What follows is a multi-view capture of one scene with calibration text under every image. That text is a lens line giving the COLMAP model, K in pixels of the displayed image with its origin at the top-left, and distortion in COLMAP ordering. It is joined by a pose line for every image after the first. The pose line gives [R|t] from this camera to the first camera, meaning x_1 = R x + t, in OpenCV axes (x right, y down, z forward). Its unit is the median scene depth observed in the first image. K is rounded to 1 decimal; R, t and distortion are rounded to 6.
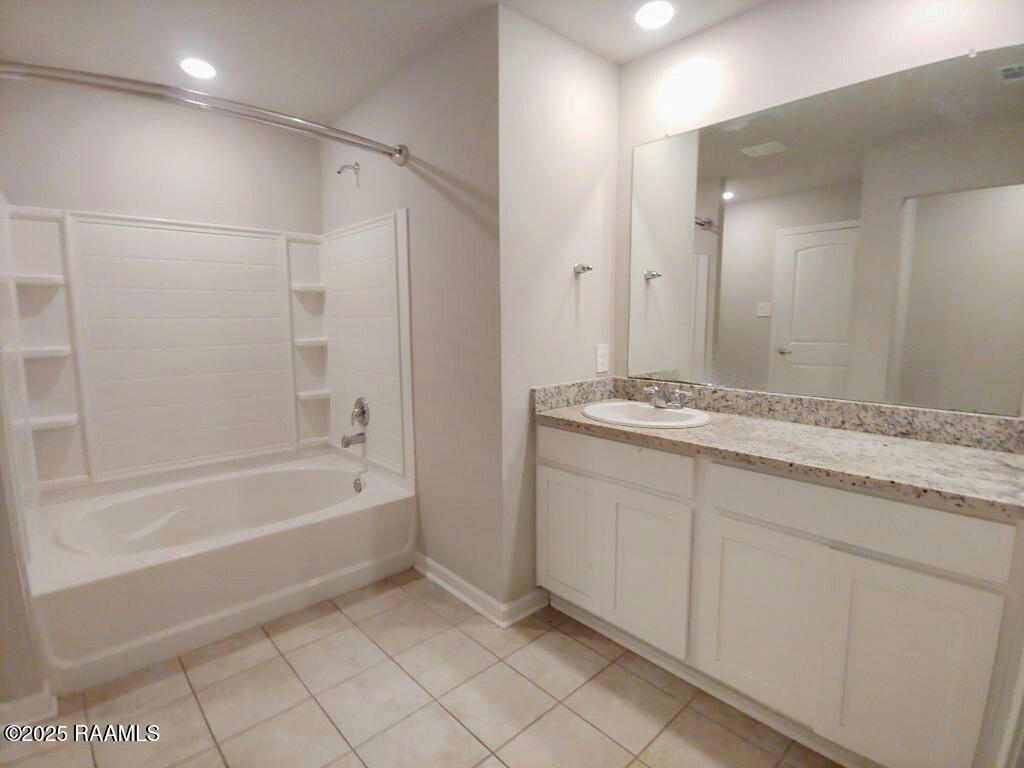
lens RADIAL K [[511.2, 0, 512.2], [0, 511.2, 383.2], [0, 0, 1]] dist [-0.024278, 0.003508]
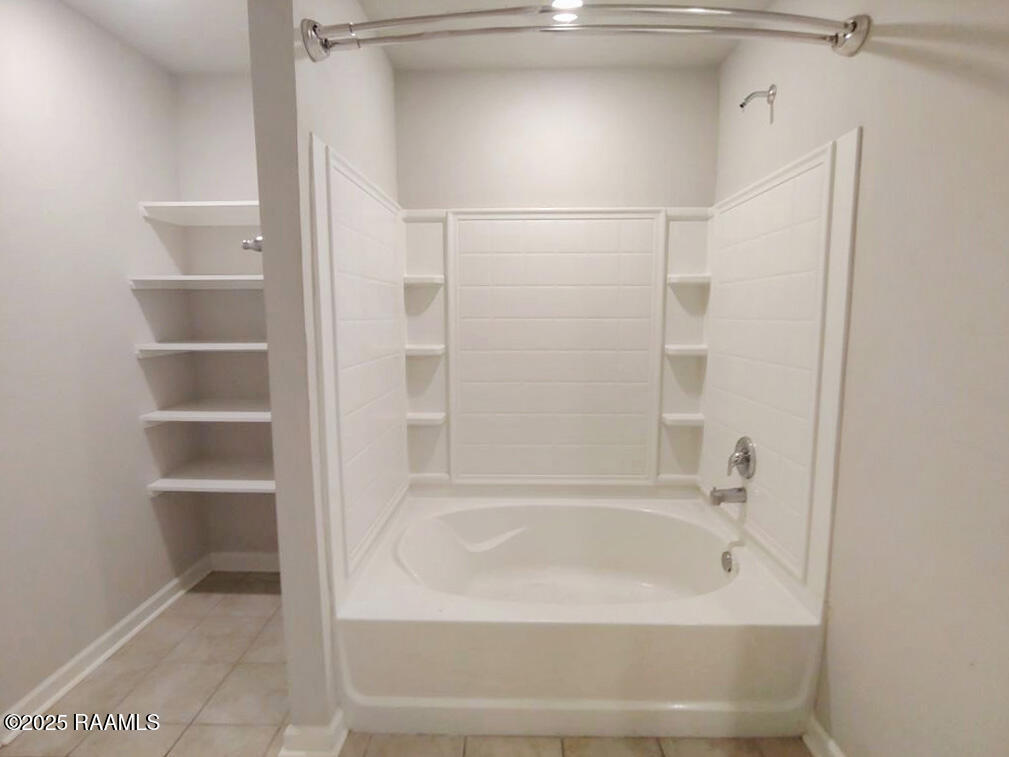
lens RADIAL K [[503.7, 0, 506.3], [0, 503.7, 375.4], [0, 0, 1]] dist [-0.024278, 0.003508]
pose [[0.719016, 0.086099, -0.689640, -0.080361], [-0.090799, 0.995429, 0.029608, -0.048839], [0.689037, 0.041330, 0.723547, 0.323100]]
